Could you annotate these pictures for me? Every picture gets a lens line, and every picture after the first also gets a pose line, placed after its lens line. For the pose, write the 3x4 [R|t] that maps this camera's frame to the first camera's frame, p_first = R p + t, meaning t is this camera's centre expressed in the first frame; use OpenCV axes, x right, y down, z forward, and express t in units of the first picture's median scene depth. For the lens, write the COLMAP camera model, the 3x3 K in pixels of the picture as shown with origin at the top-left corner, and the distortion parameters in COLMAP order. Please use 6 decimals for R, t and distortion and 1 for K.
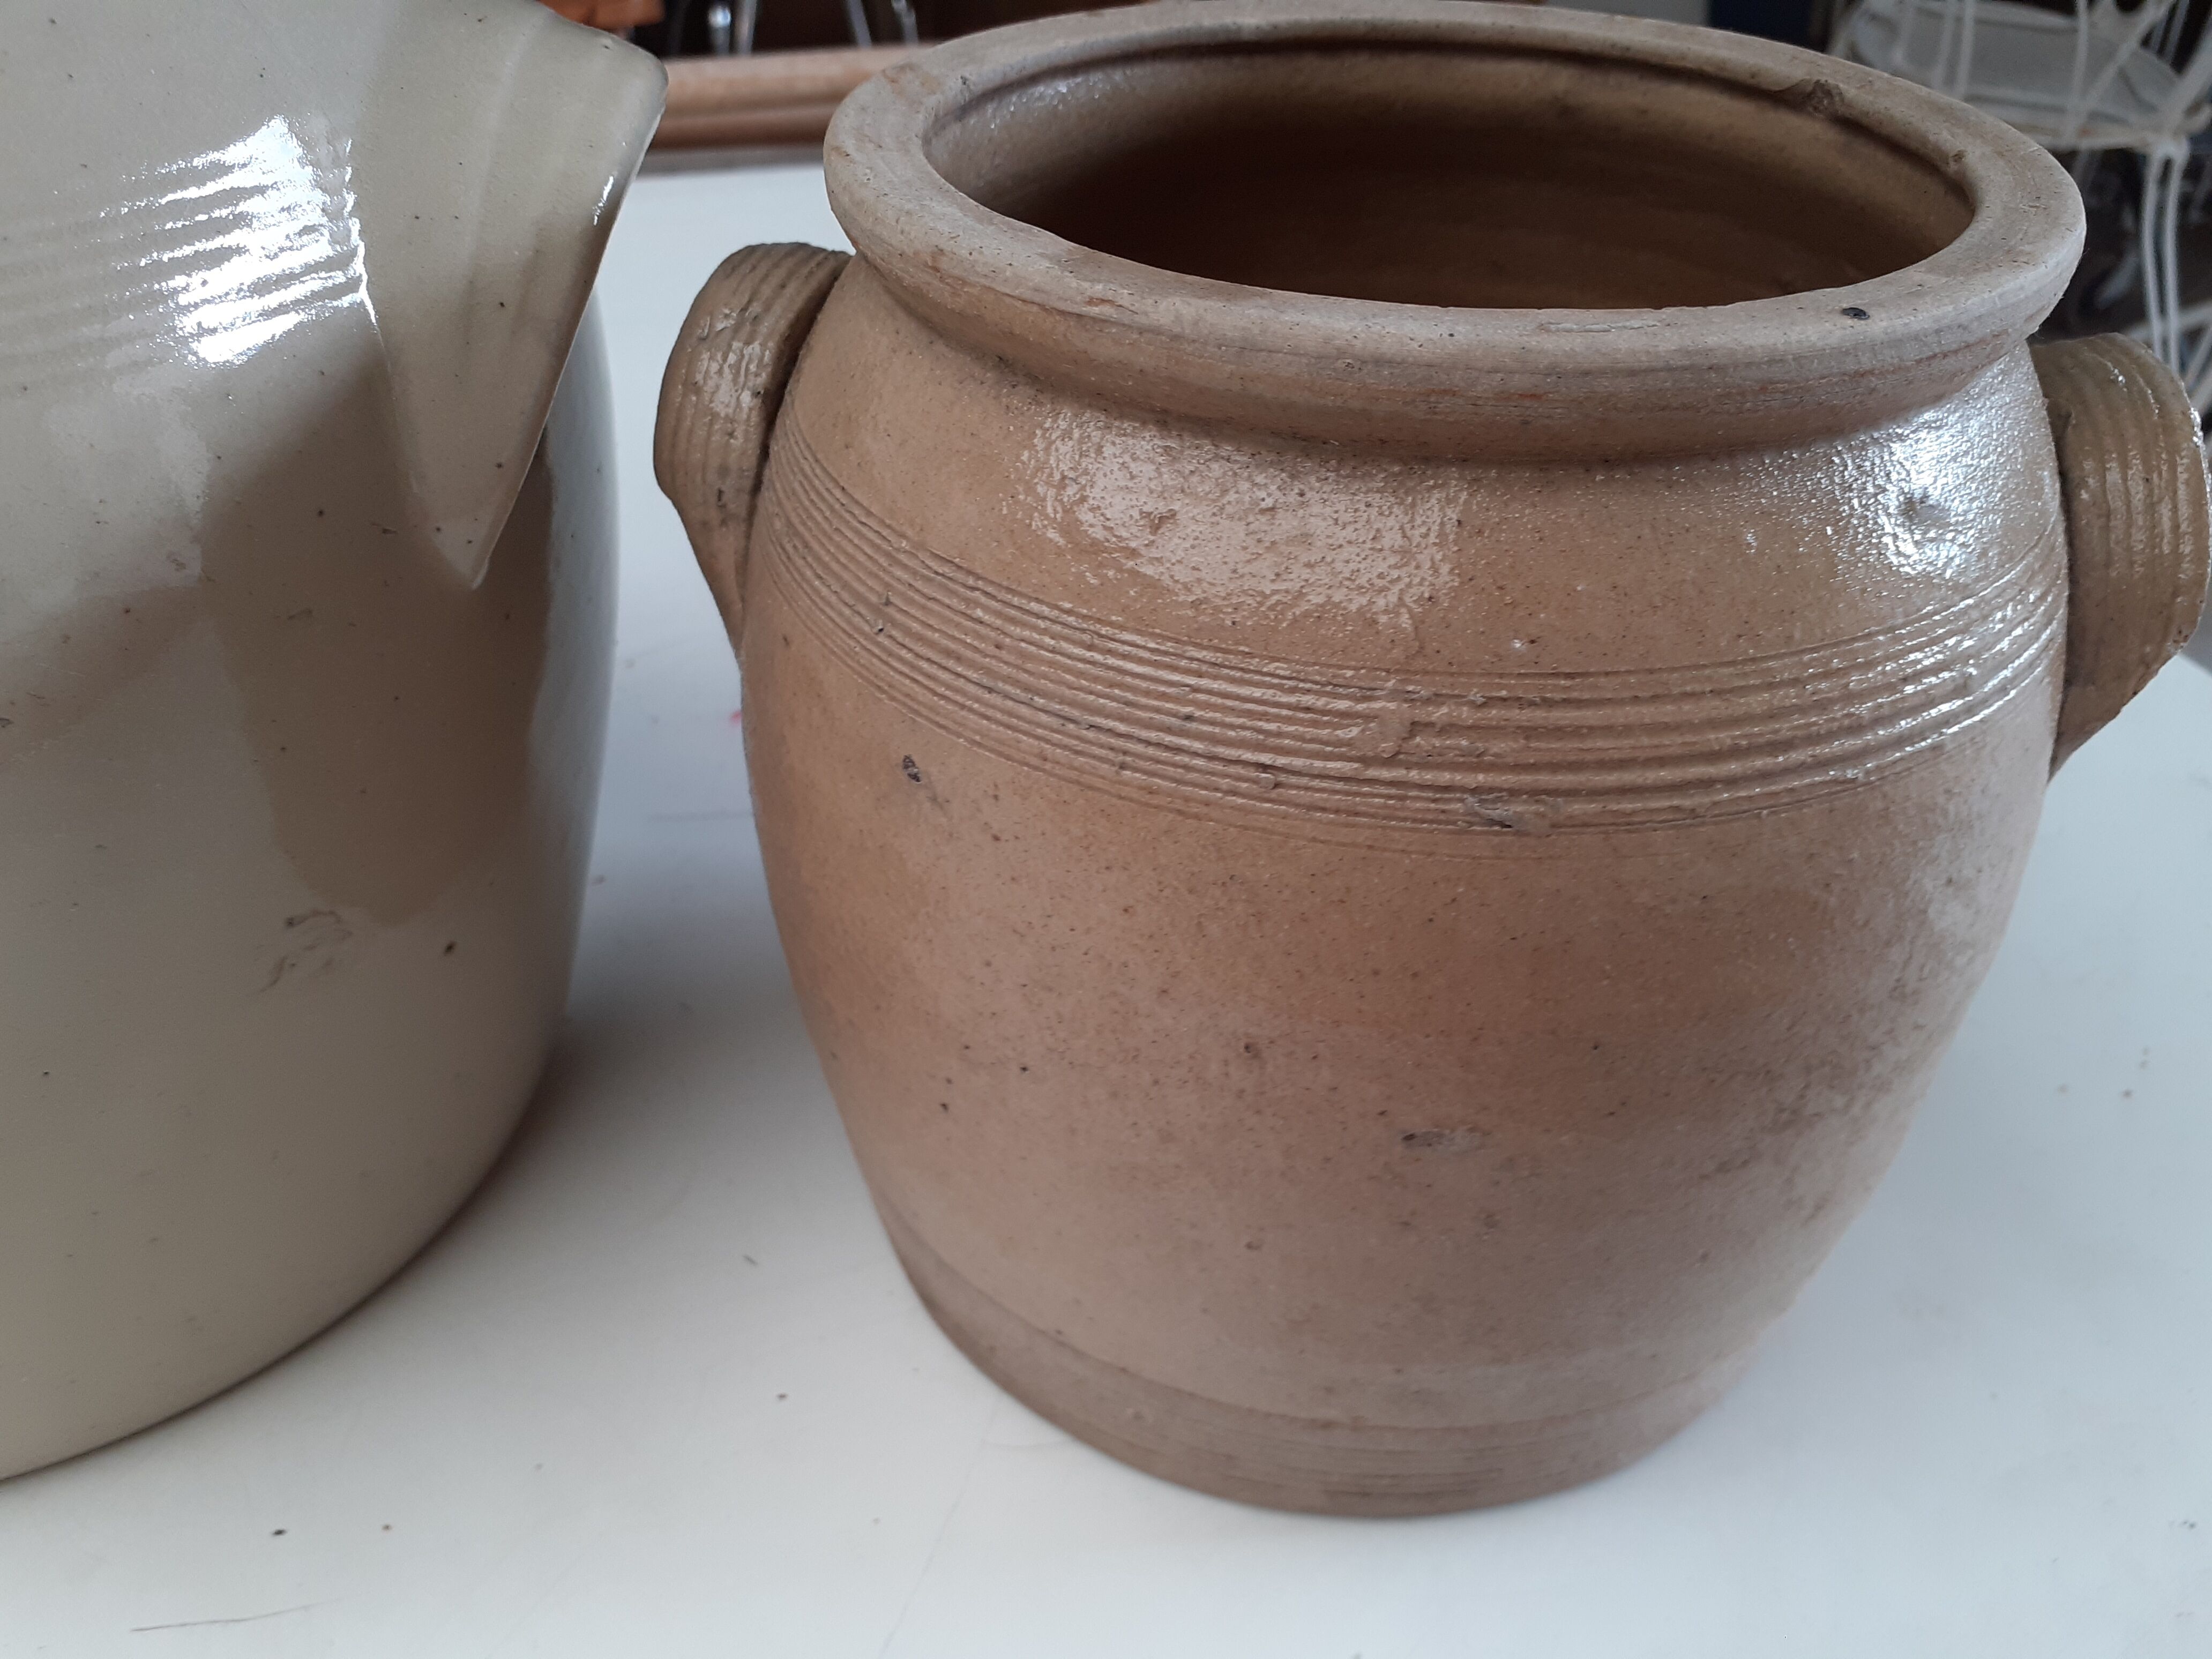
lens RADIAL K [[1938.0, 0, 1114.3], [0, 1938.0, 820.9], [0, 0, 1]] dist [0.044104, -0.054336]
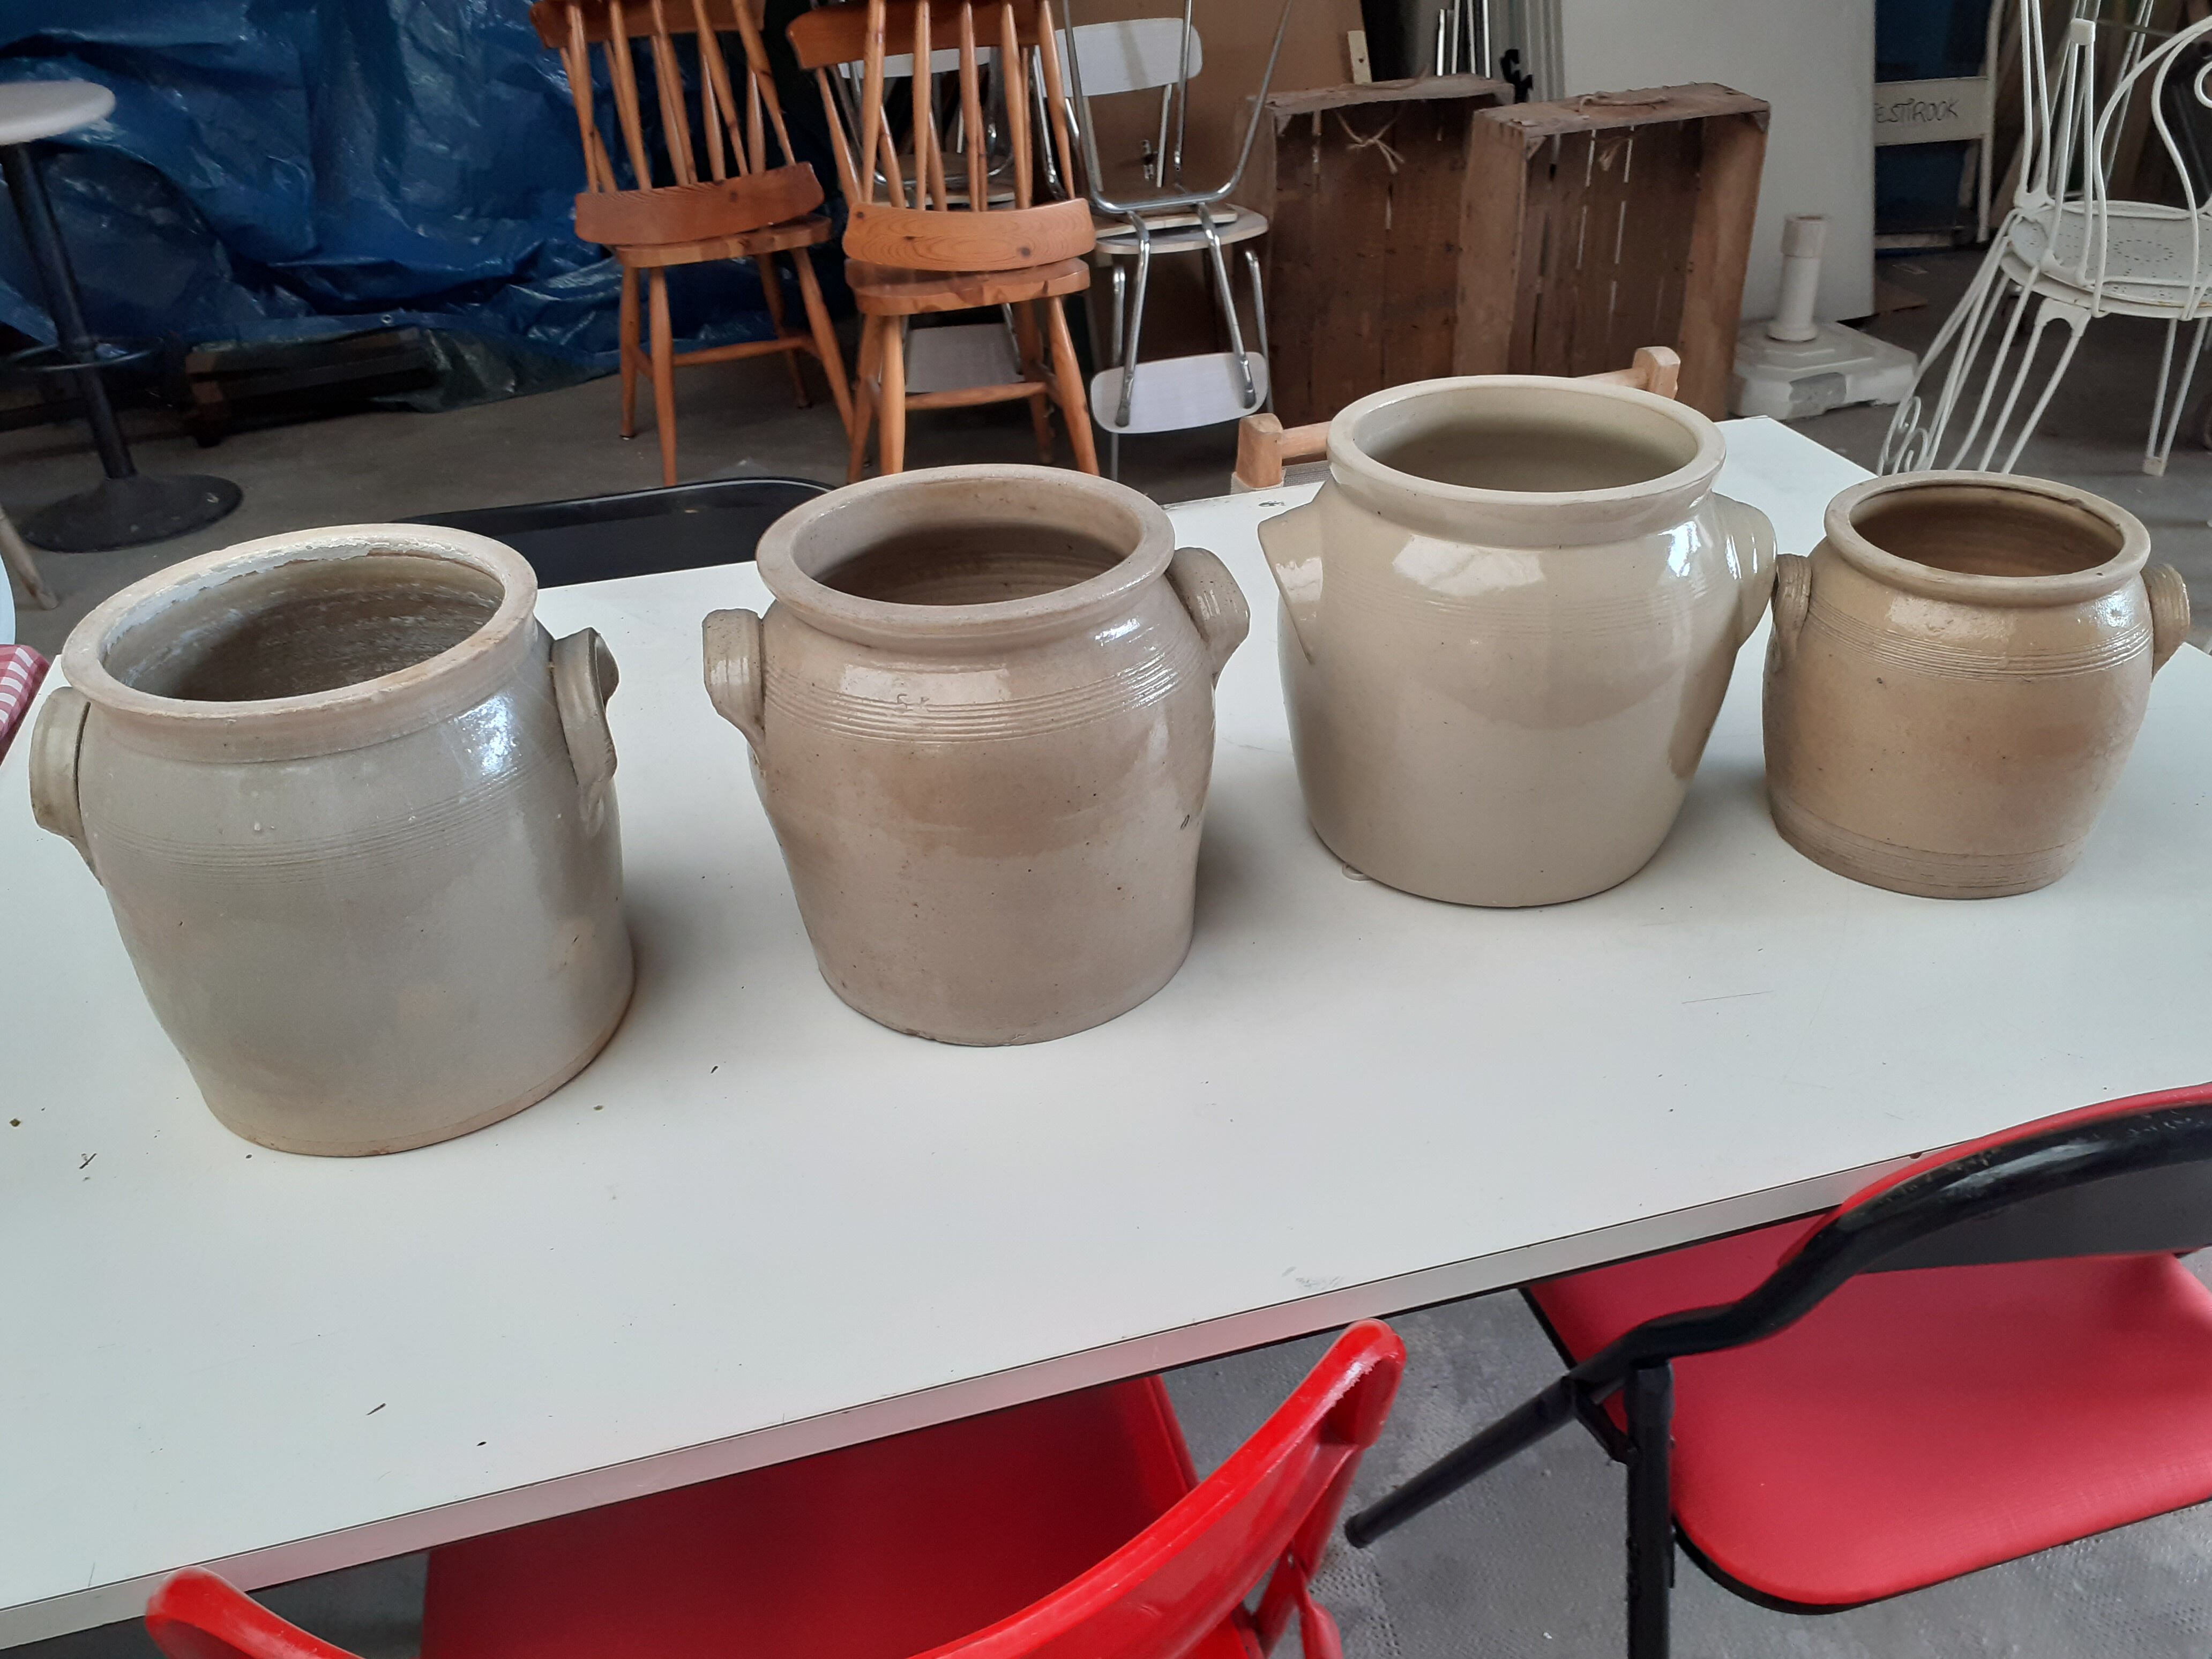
lens RADIAL K [[1938.0, 0, 1103.2], [0, 1938.0, 819.2], [0, 0, 1]] dist [0.044104, -0.054336]
pose [[0.996438, -0.035381, -0.076552, -1.500763], [0.030572, 0.997538, -0.063115, 0.501267], [0.078597, 0.060549, 0.995066, -3.448716]]
